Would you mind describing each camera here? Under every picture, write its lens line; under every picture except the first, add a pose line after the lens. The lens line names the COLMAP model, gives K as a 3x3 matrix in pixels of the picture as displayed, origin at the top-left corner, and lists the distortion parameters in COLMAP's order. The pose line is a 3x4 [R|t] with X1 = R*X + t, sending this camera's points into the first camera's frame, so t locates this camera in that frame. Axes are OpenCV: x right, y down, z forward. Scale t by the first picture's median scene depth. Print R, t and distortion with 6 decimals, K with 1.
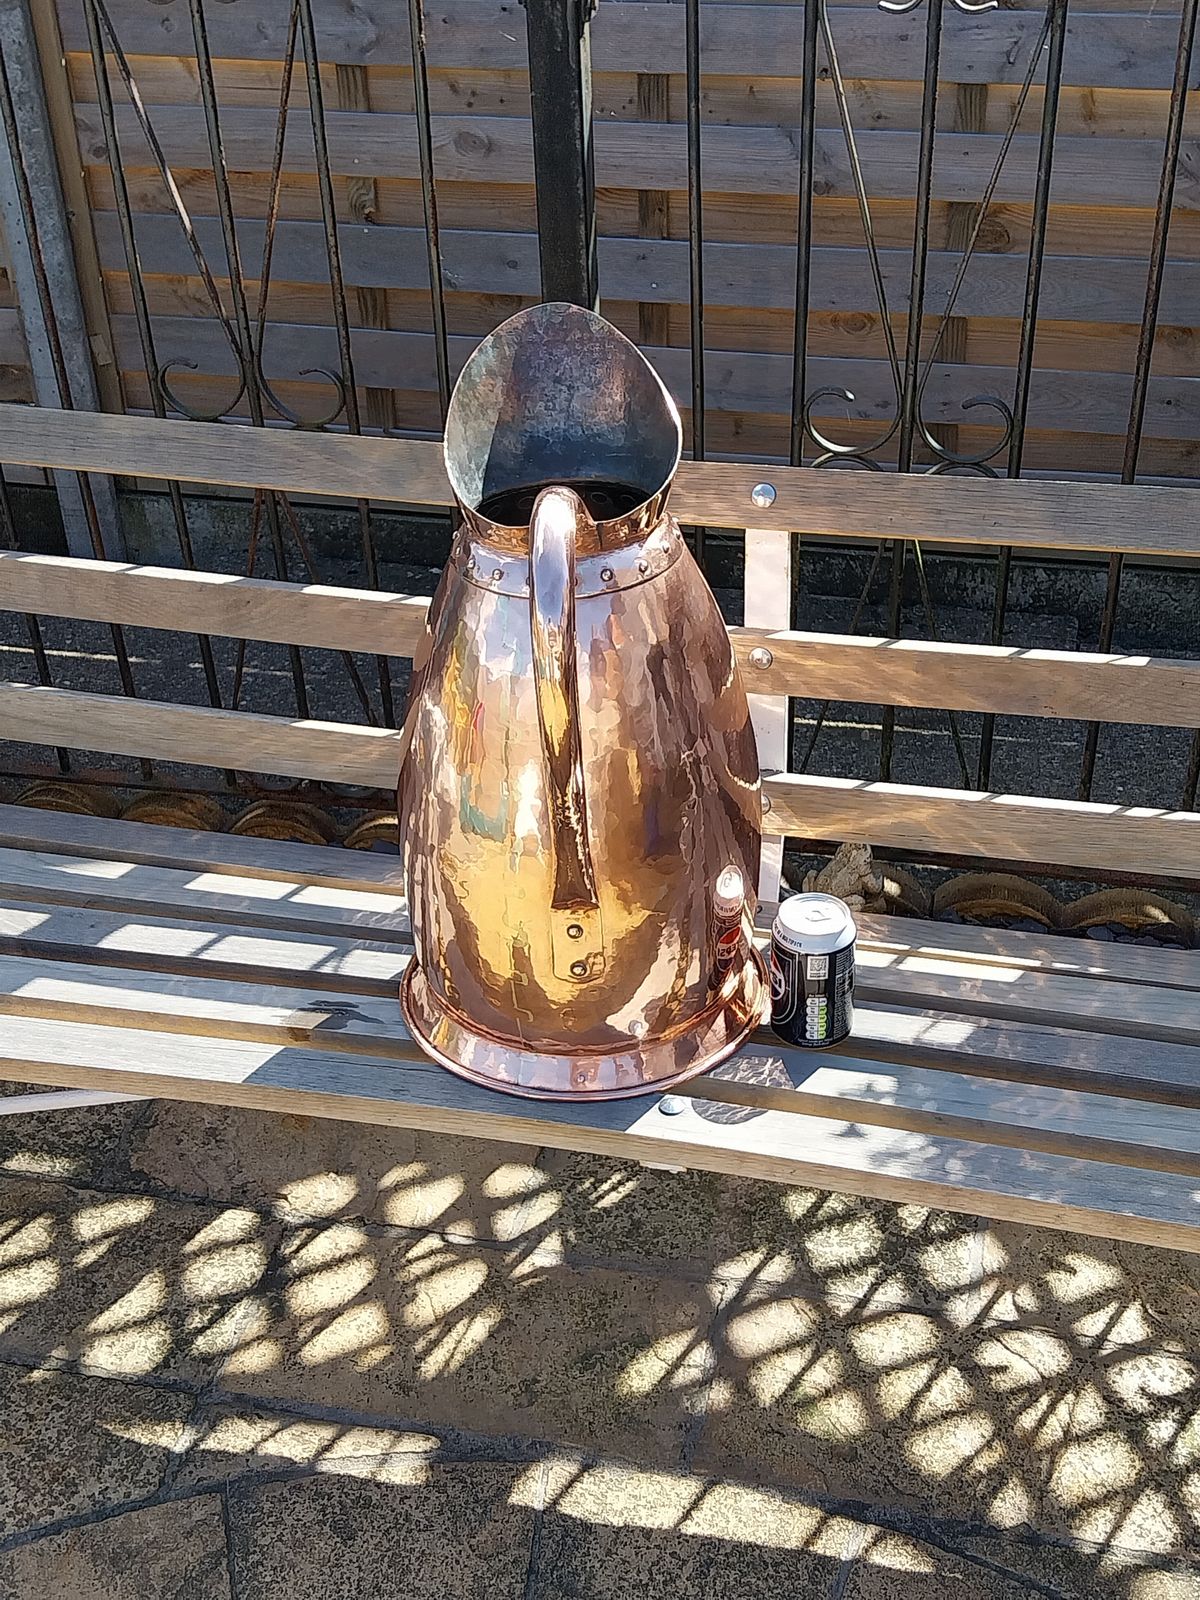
lens RADIAL K [[1821.7, 0, 600.0], [0, 1821.7, 800.0], [0, 0, 1]] dist [0.119202, -0.283278]
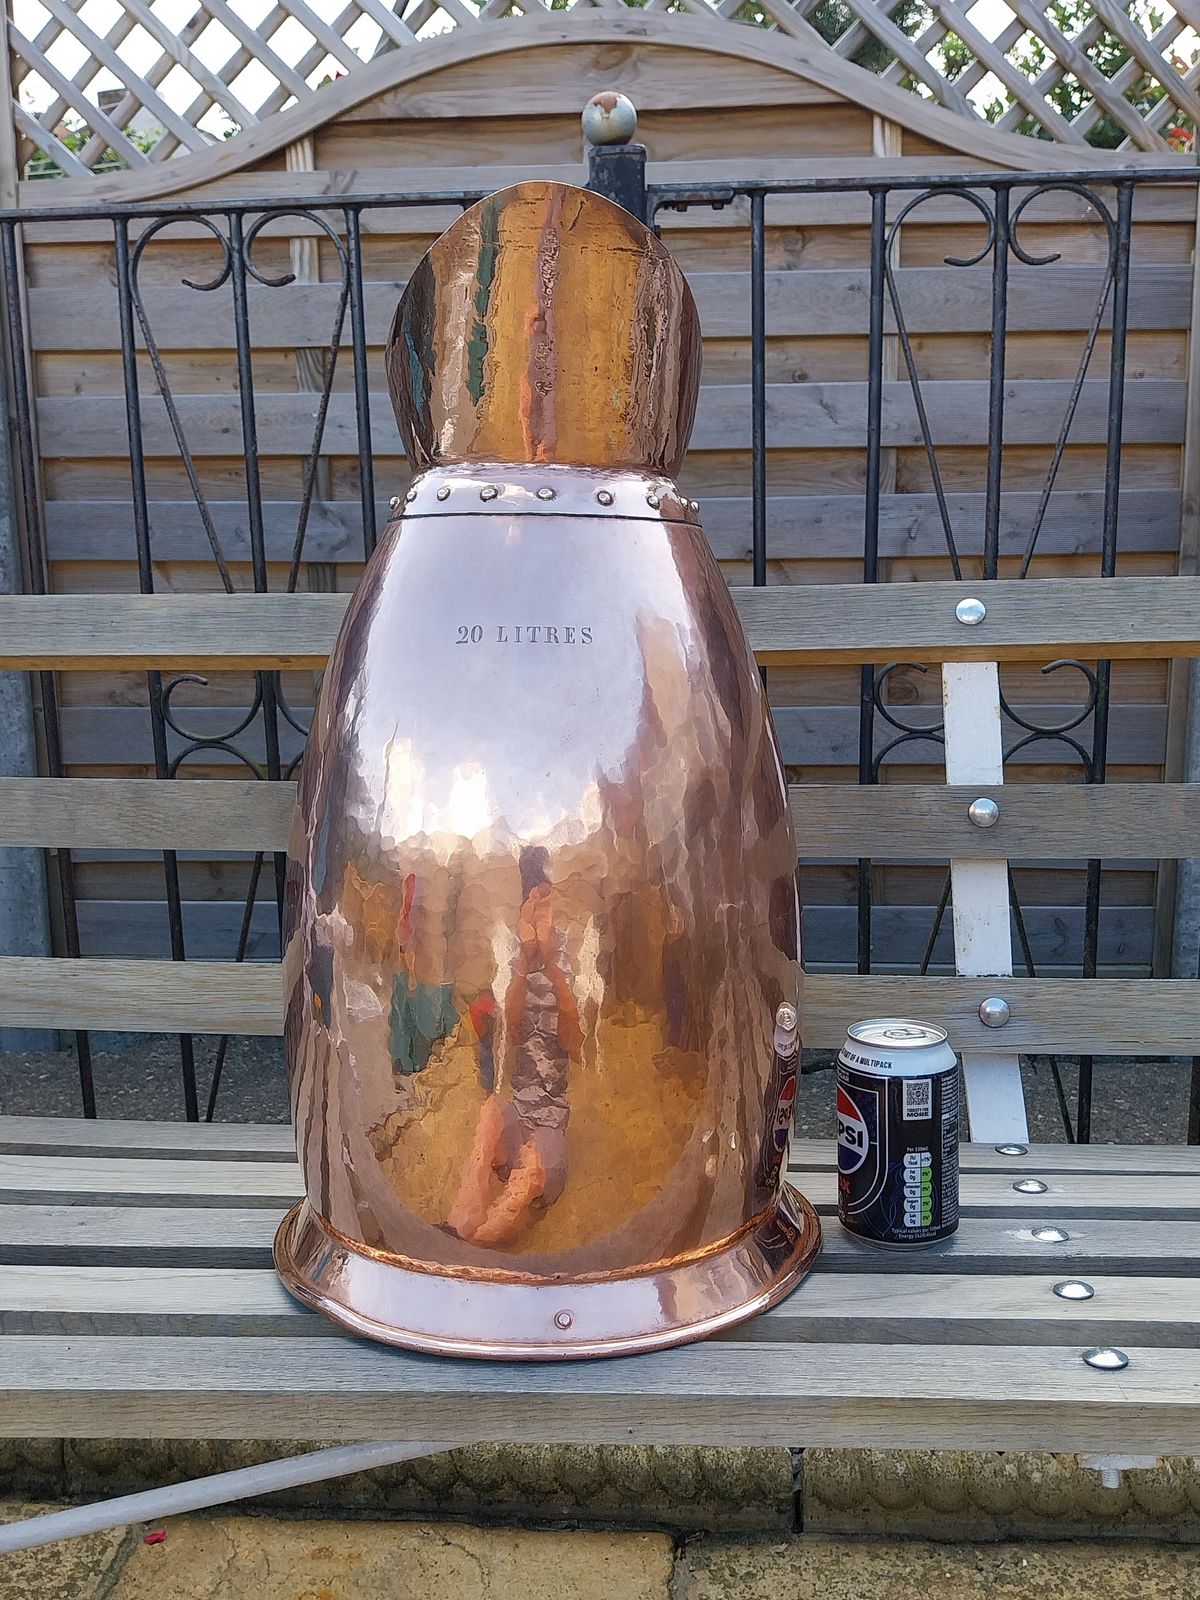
lens RADIAL K [[1450.5, 0, 609.5], [0, 1450.5, 803.0], [0, 0, 1]] dist [0.002041, -0.010948]
pose [[0.989673, -0.020615, 0.141851, -0.142593], [0.074726, 0.918691, -0.387843, 0.132197], [-0.122322, 0.394438, 0.910745, 0.392807]]
